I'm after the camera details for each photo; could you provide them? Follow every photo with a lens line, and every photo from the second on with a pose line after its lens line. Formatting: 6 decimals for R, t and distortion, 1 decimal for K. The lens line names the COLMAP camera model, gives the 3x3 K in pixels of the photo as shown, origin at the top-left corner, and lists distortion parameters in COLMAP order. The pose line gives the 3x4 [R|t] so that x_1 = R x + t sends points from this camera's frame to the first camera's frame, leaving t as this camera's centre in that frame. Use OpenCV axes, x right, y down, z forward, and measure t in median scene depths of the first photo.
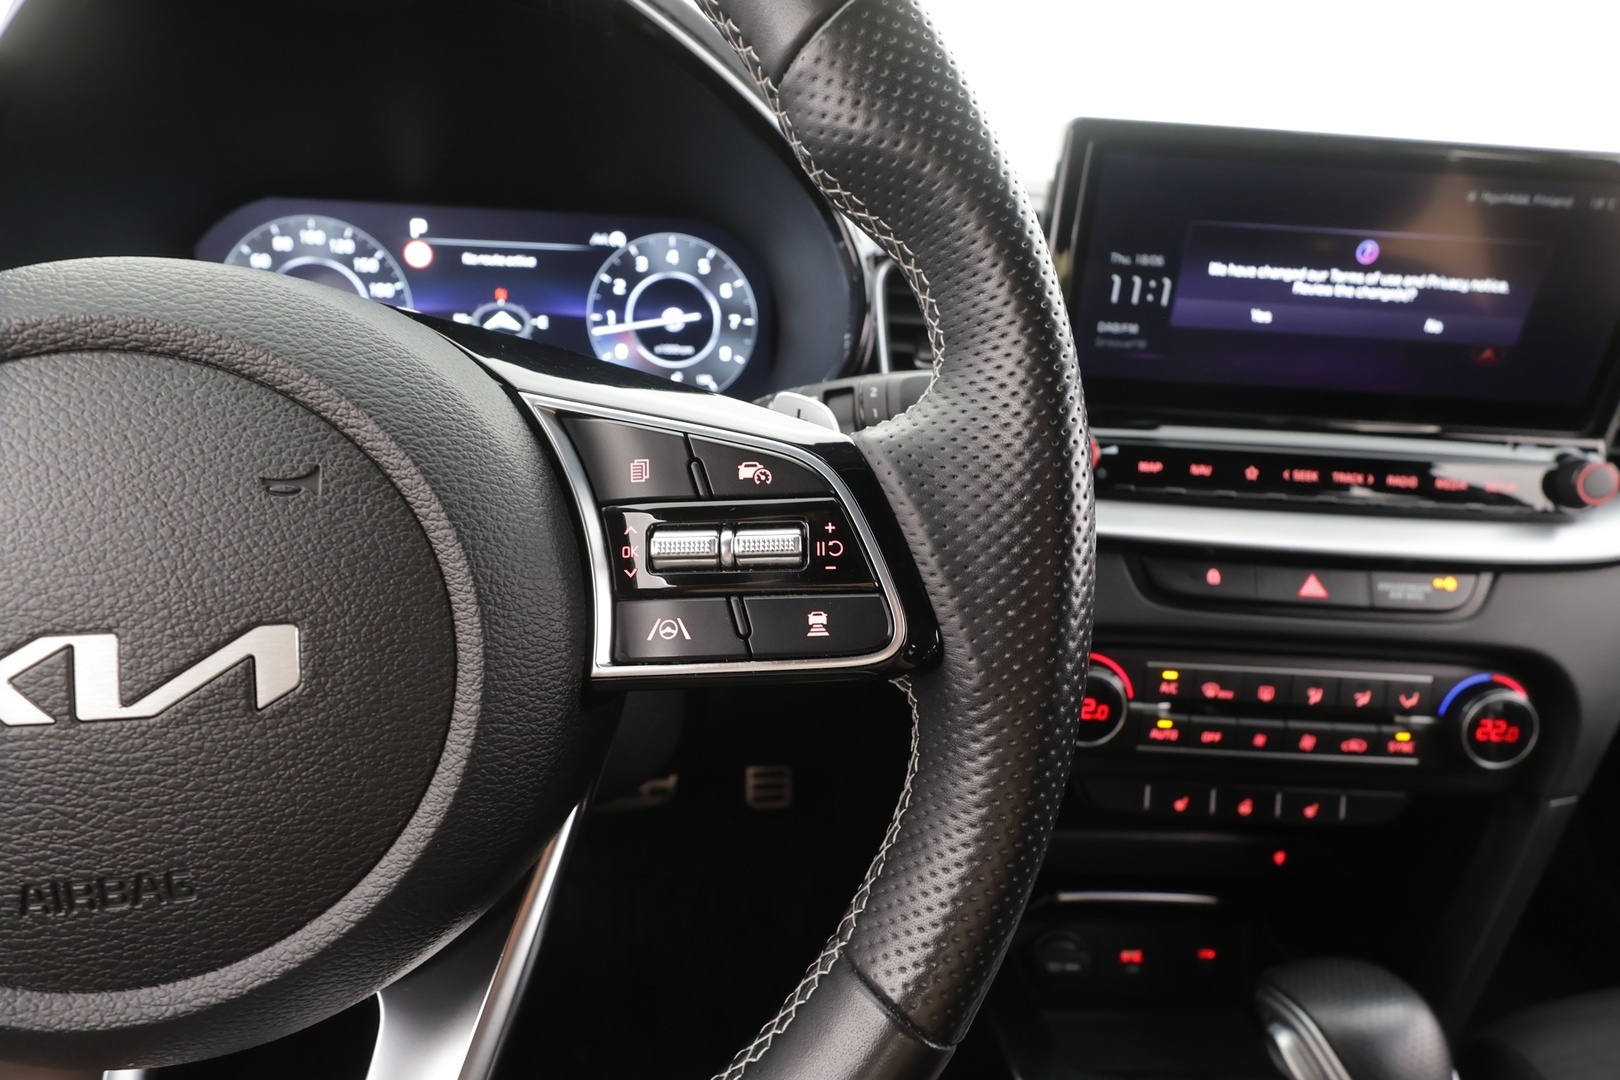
lens RADIAL K [[748.8, 0, 809.4], [0, 748.8, 550.3], [0, 0, 1]] dist [-0.008105, 0.001364]
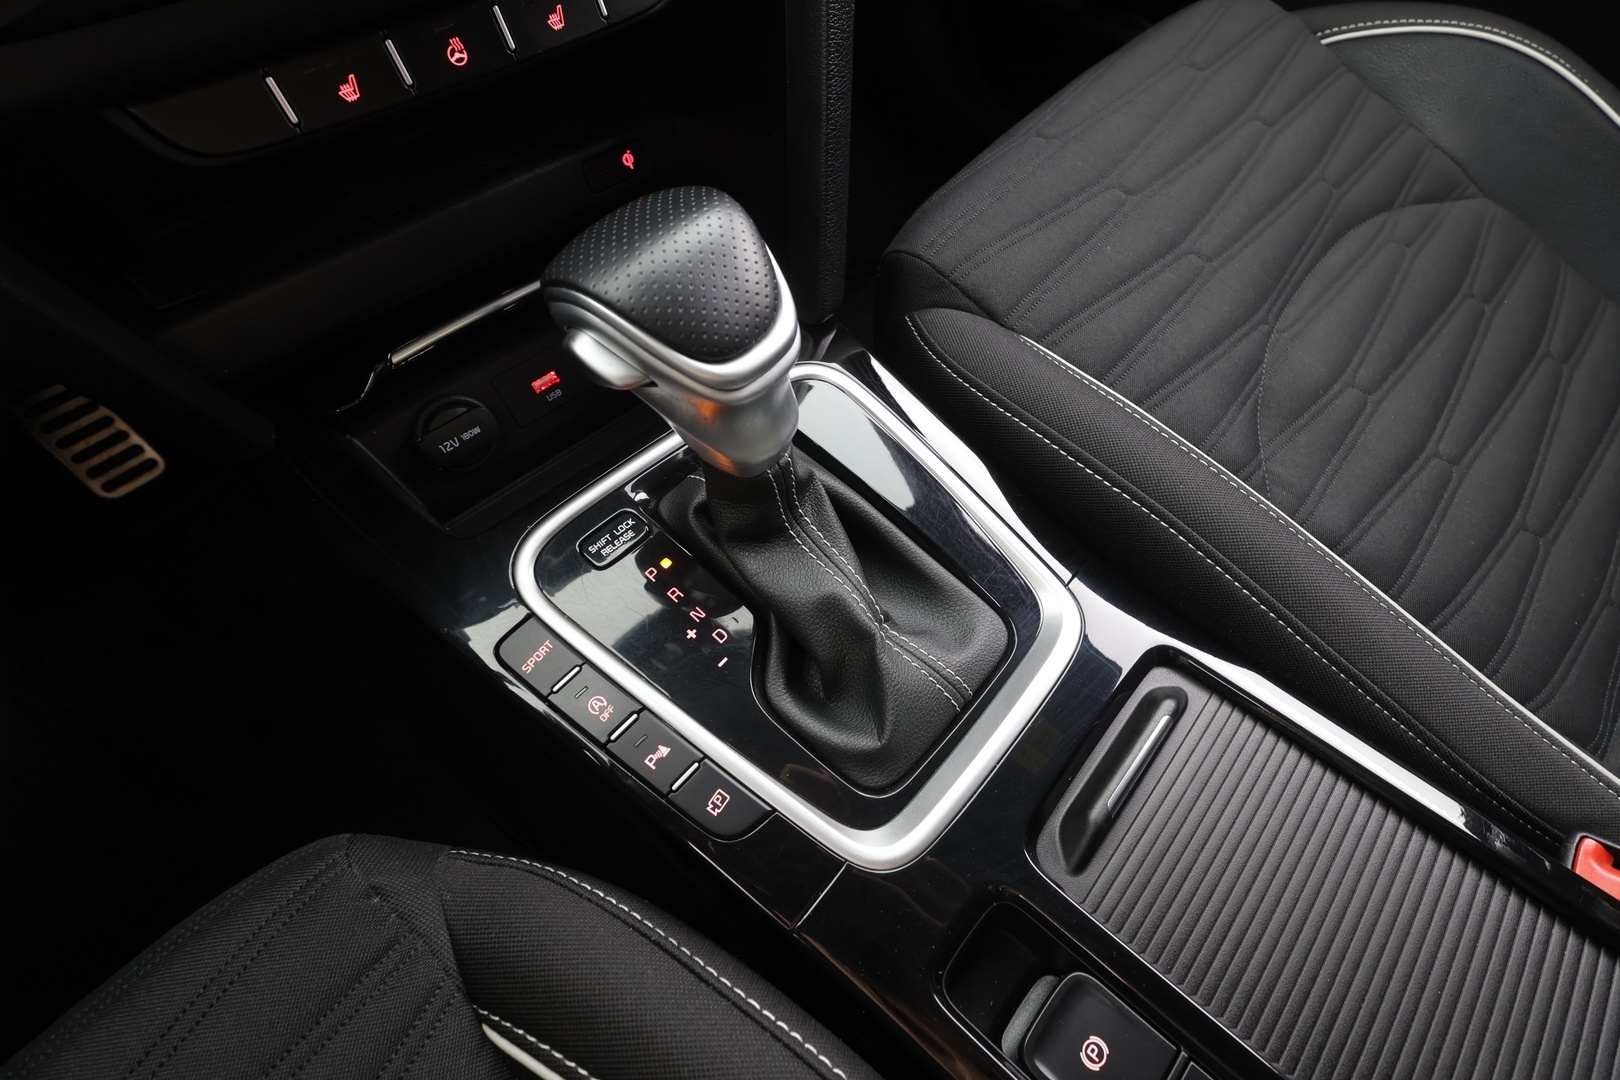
lens RADIAL K [[748.8, 0, 810.6], [0, 748.8, 542.7], [0, 0, 1]] dist [-0.008105, 0.001364]
pose [[0.763424, -0.575817, 0.292606, 0.886875], [0.318983, 0.730039, 0.604395, 0.795732], [-0.561634, -0.368073, 0.741005, 0.574943]]
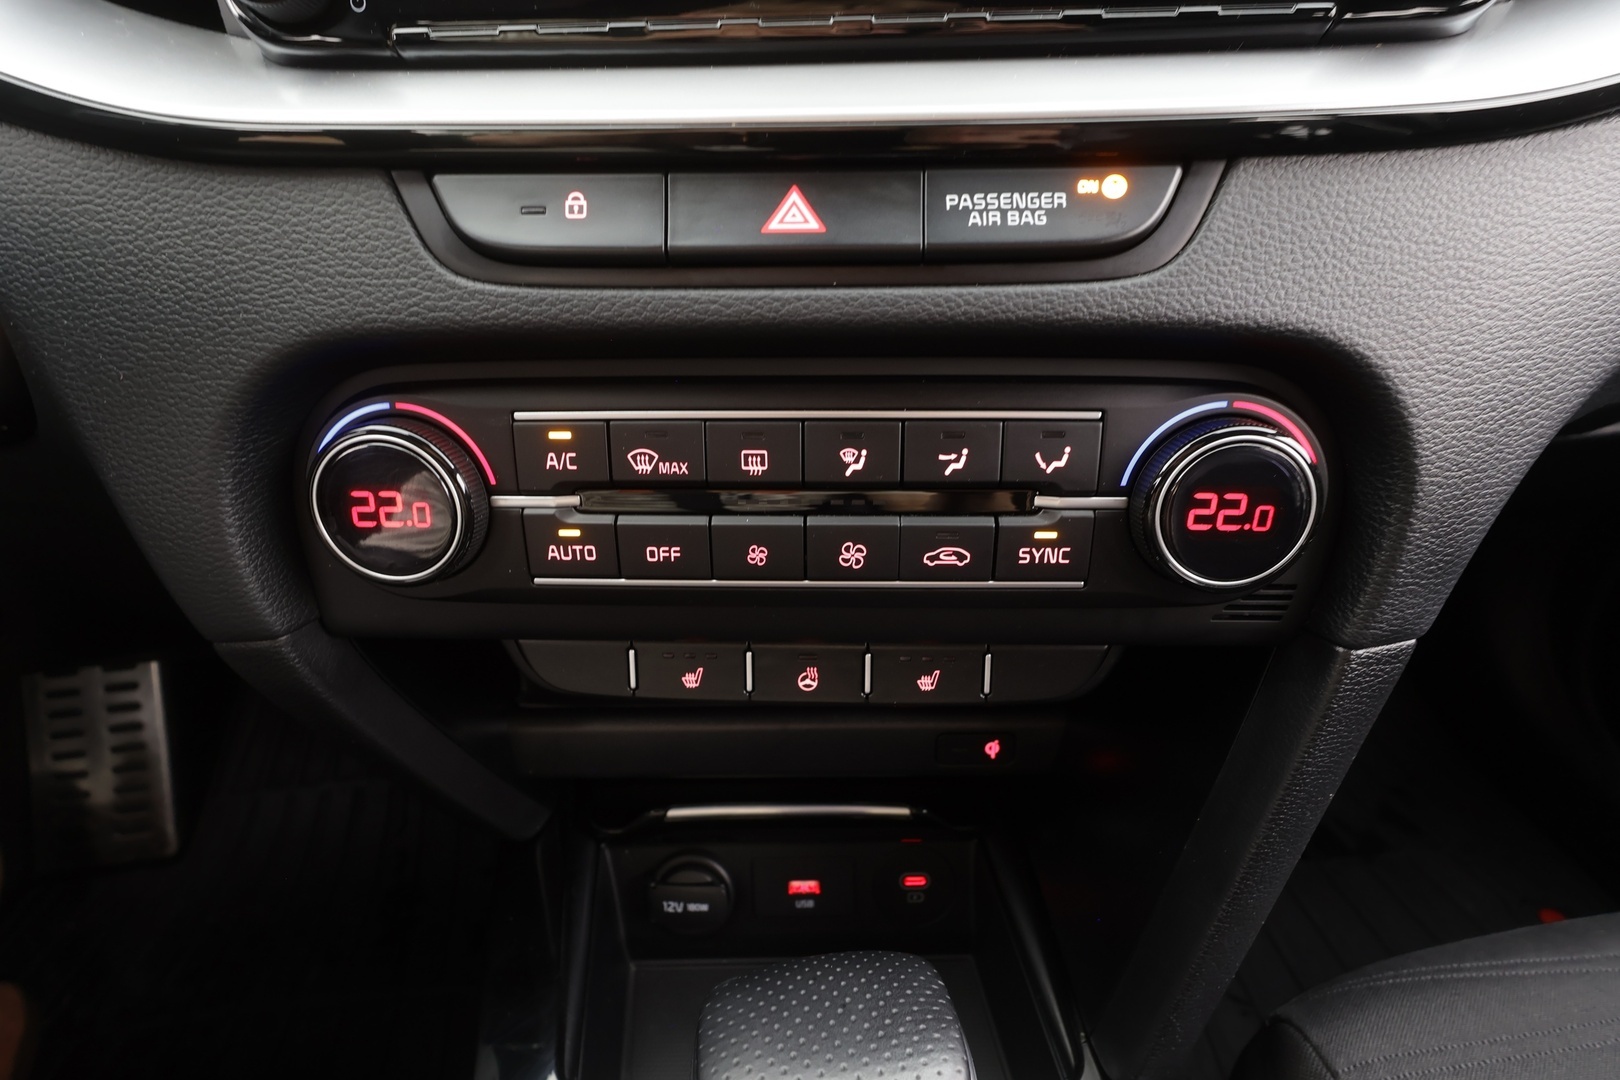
lens RADIAL K [[748.8, 0, 806.0], [0, 748.8, 541.6], [0, 0, 1]] dist [-0.008105, 0.001364]
pose [[0.996956, -0.048152, -0.061325, 1.372887], [0.056909, 0.987022, 0.150165, 0.349367], [0.053299, -0.153198, 0.986757, 1.022508]]
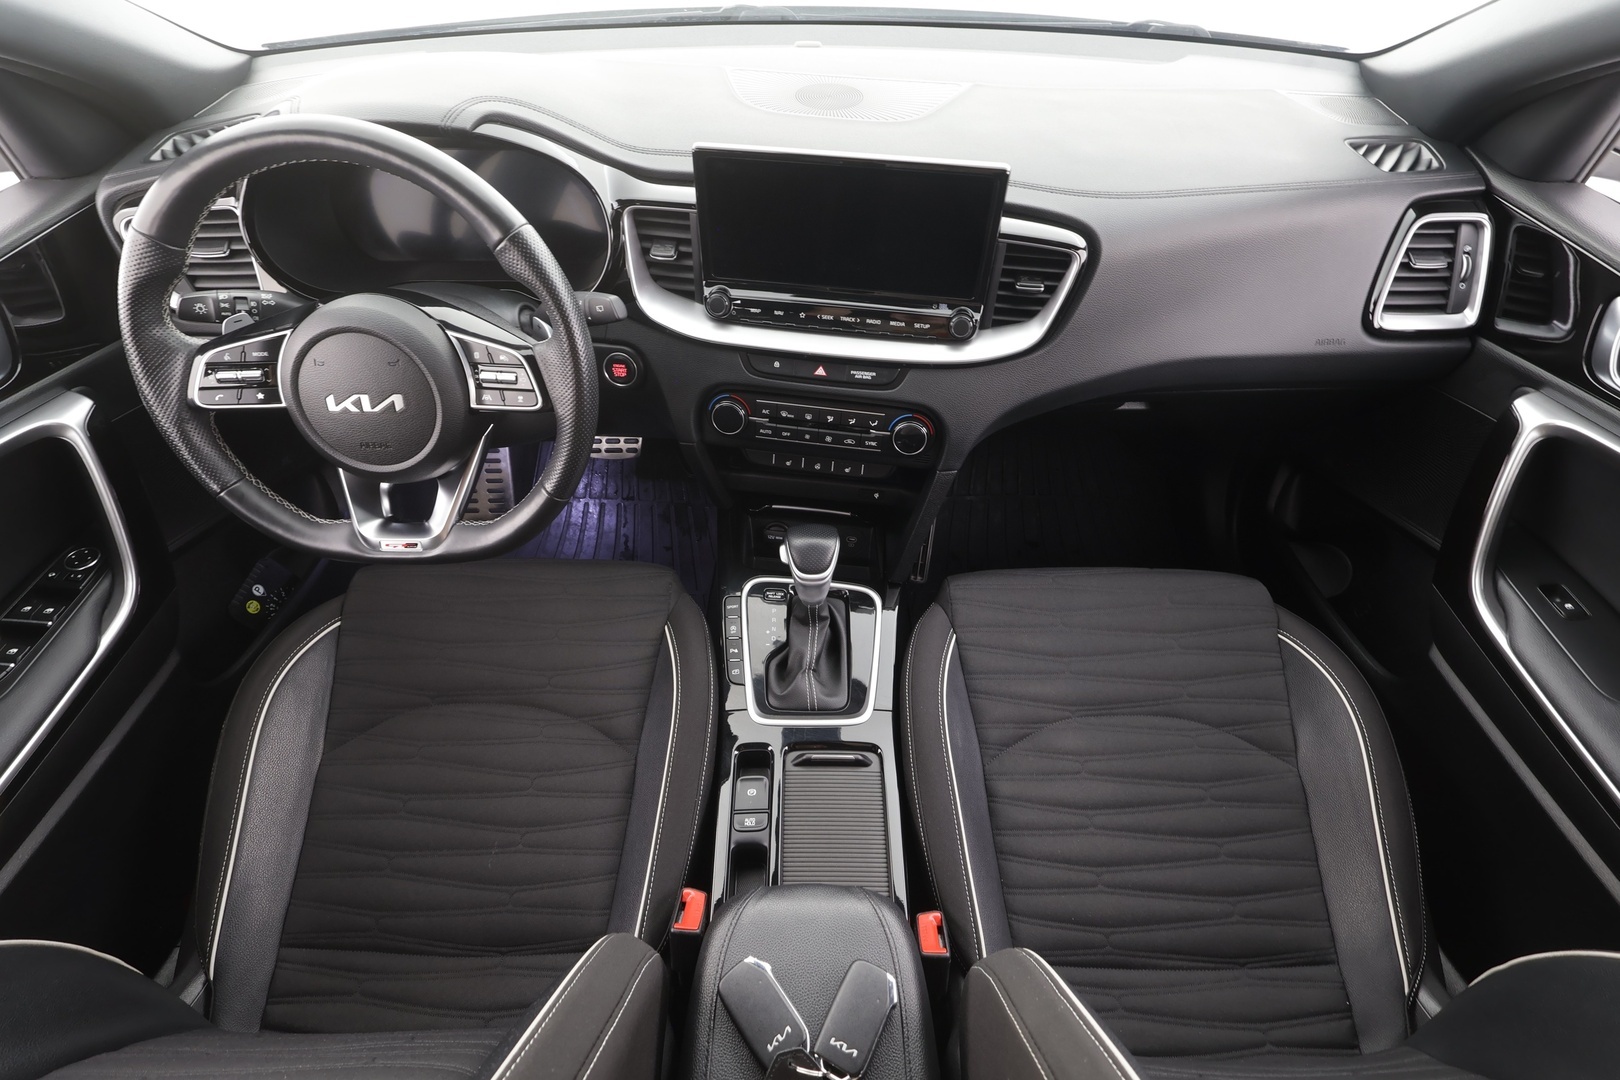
lens RADIAL K [[748.8, 0, 804.4], [0, 748.8, 542.4], [0, 0, 1]] dist [-0.008105, 0.001364]
pose [[0.988586, 0.079815, -0.127778, 1.869070], [-0.021691, 0.914705, 0.403541, -0.754372], [0.149088, -0.396163, 0.905995, -2.426284]]
